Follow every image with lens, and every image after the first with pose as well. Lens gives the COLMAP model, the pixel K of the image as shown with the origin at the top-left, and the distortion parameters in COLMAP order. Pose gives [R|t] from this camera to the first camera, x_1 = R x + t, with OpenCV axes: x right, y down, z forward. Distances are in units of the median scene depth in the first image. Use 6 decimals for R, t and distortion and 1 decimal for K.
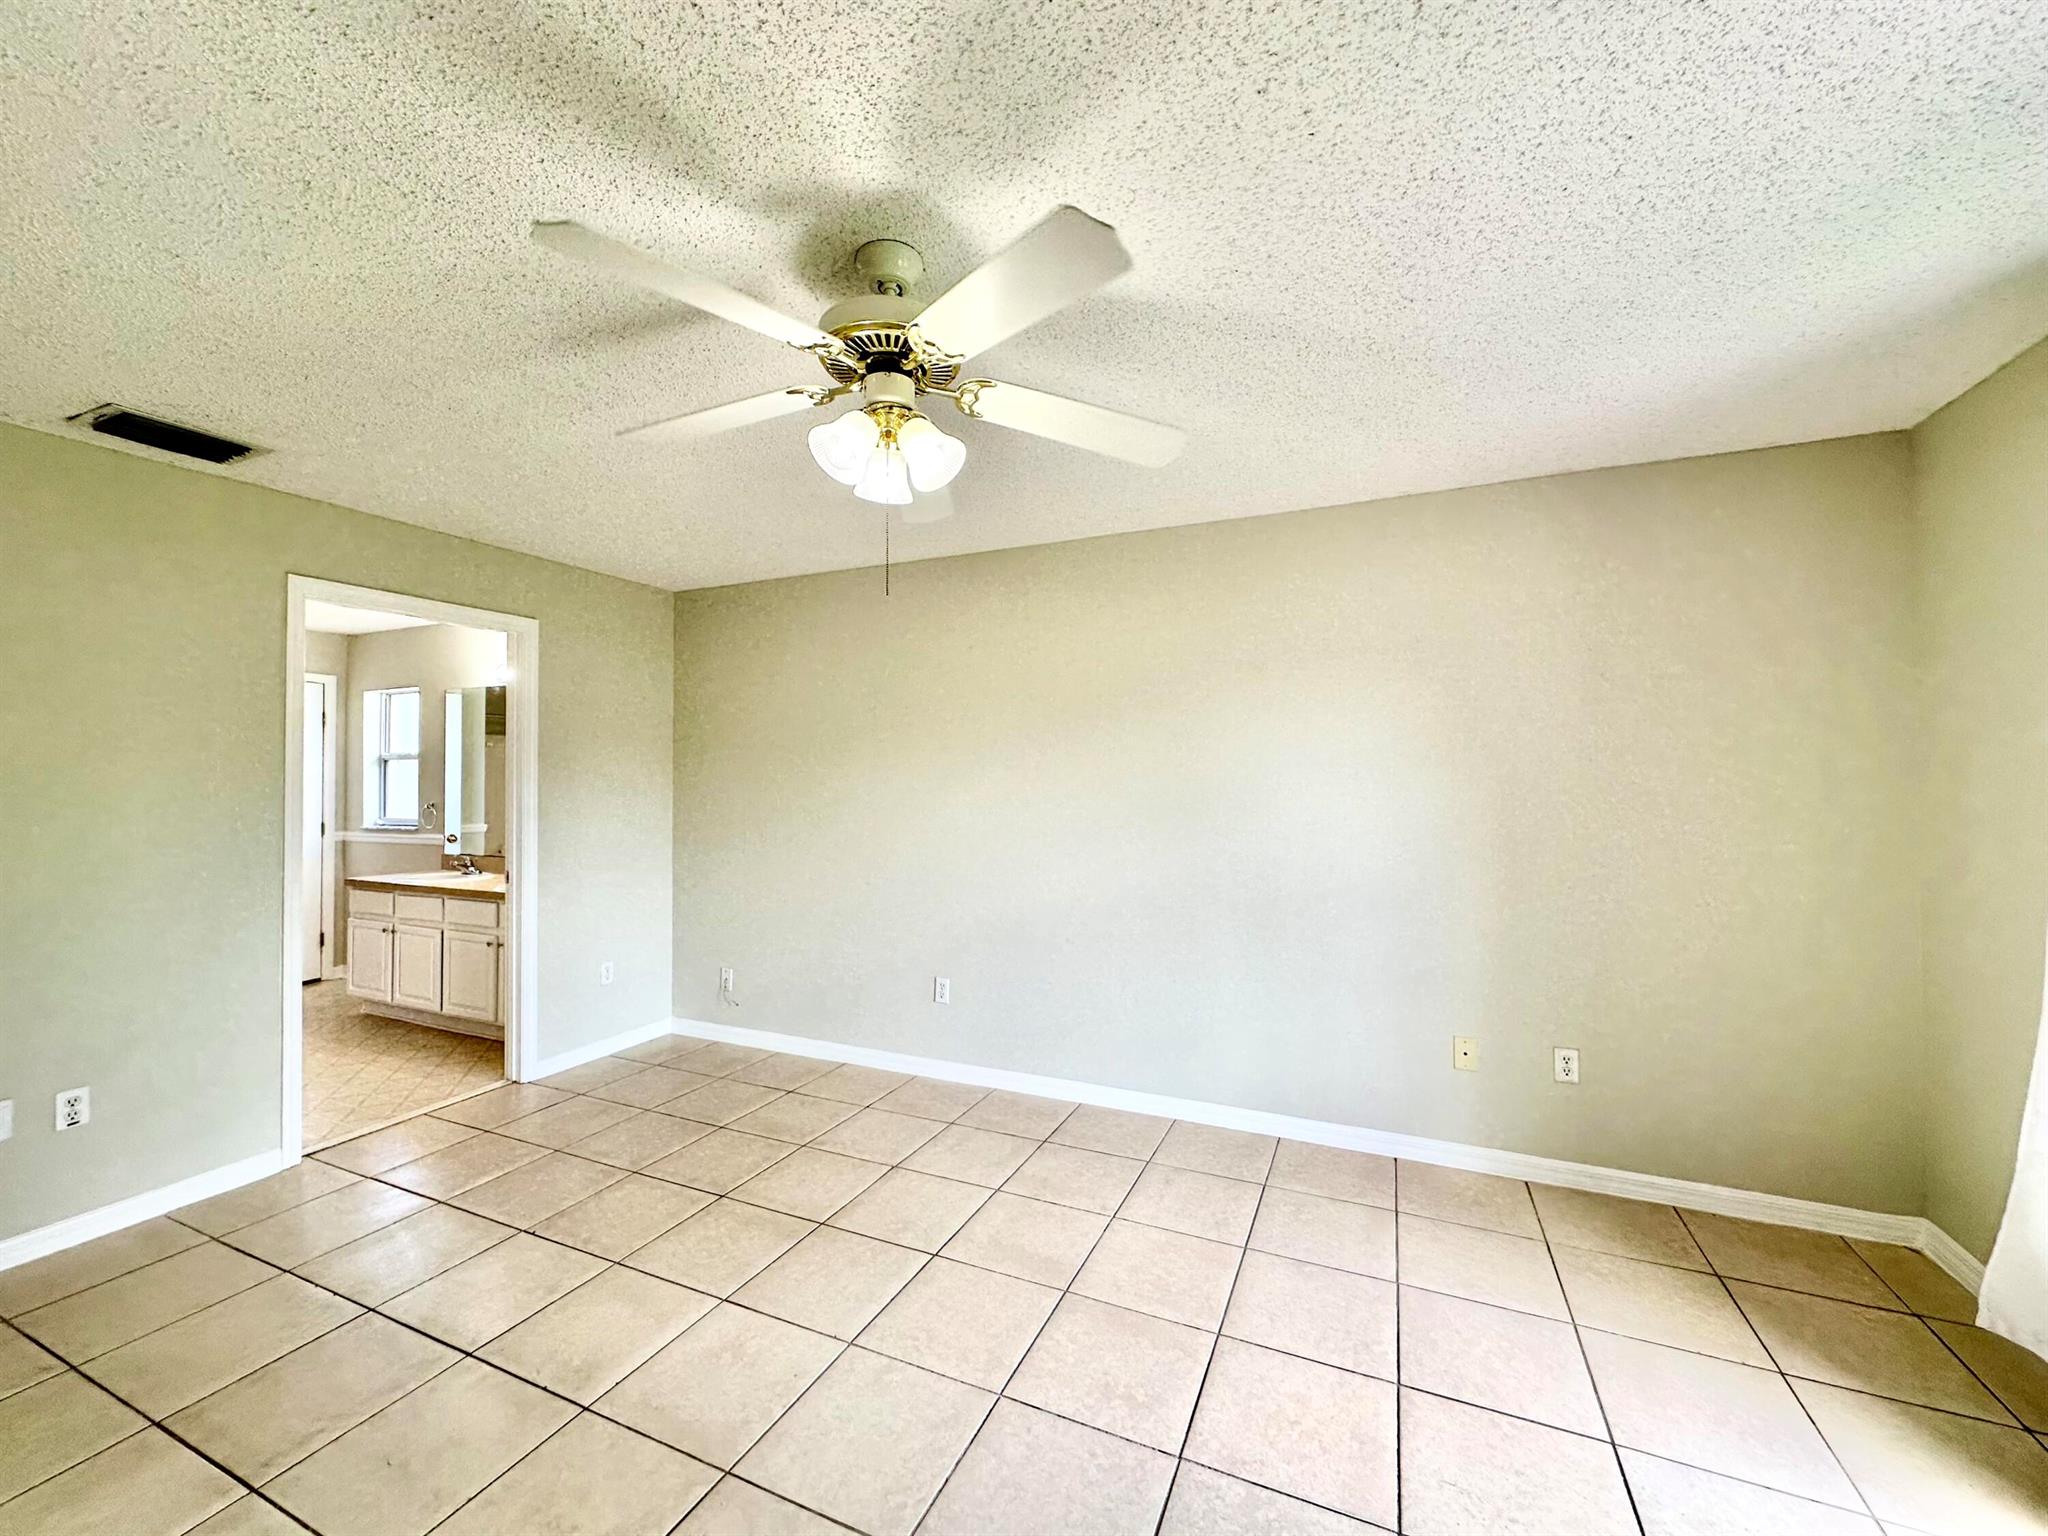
lens RADIAL K [[830.0, 0, 1024.0], [0, 830.0, 768.0], [0, 0, 1]] dist [-0.001258, -0.000238]
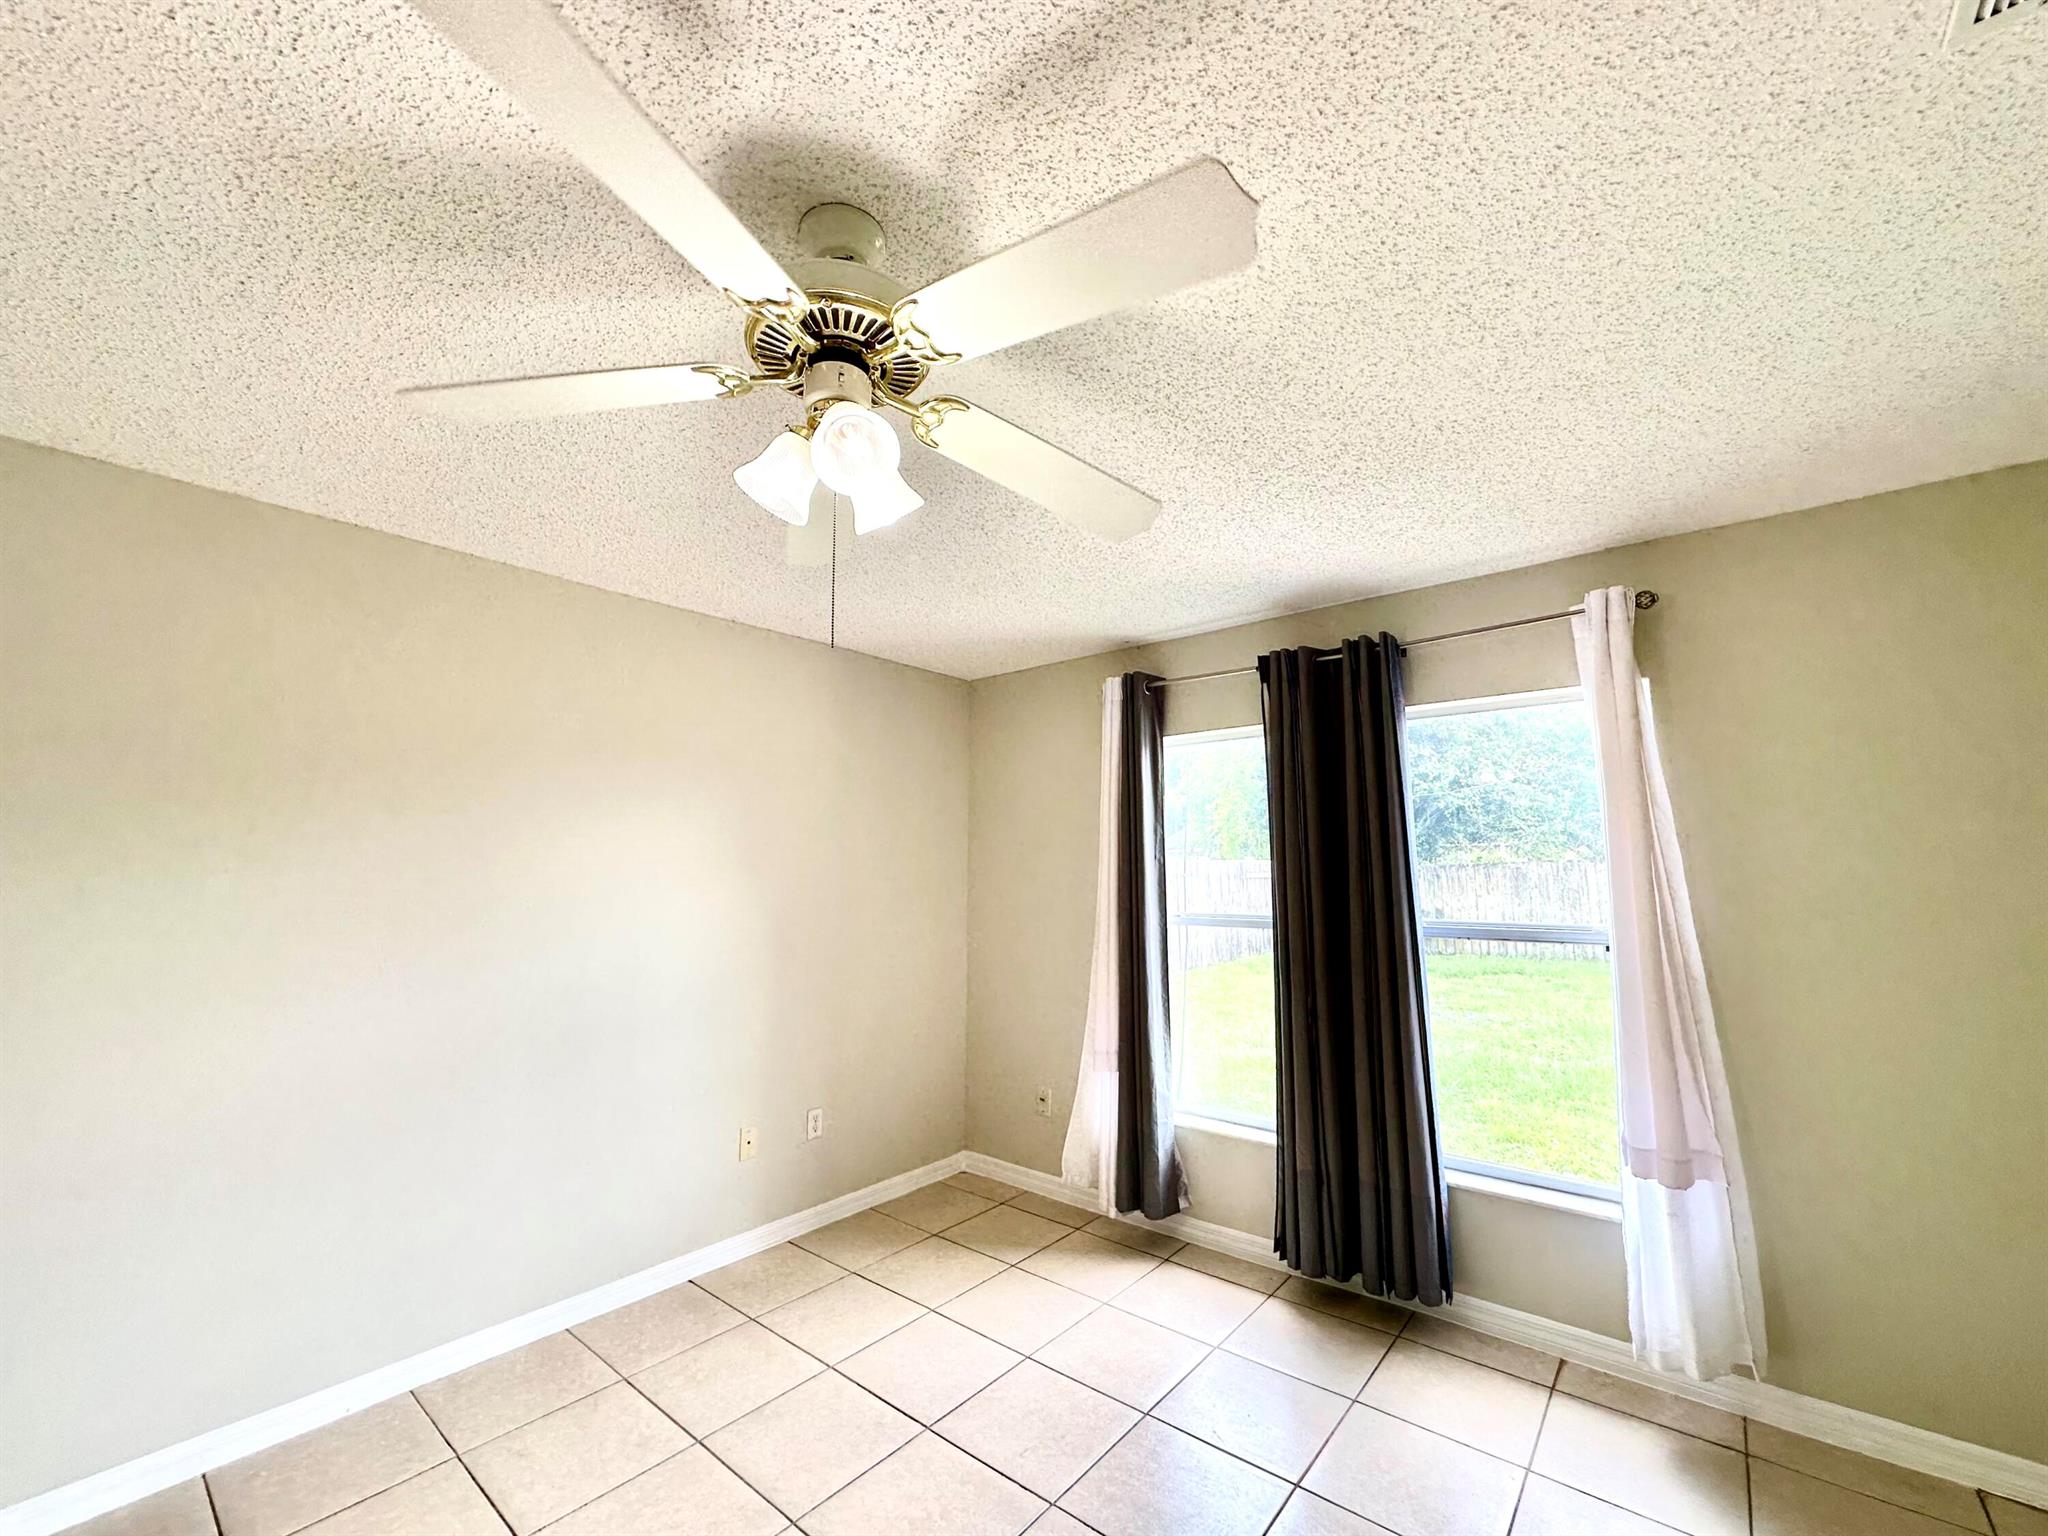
lens RADIAL K [[830.0, 0, 1024.0], [0, 830.0, 768.0], [0, 0, 1]] dist [-0.001258, -0.000238]
pose [[0.259113, 0.123603, 0.957905, -0.514838], [-0.001365, 0.991823, -0.127610, 0.003382], [-0.965846, 0.031758, 0.257164, 0.414242]]
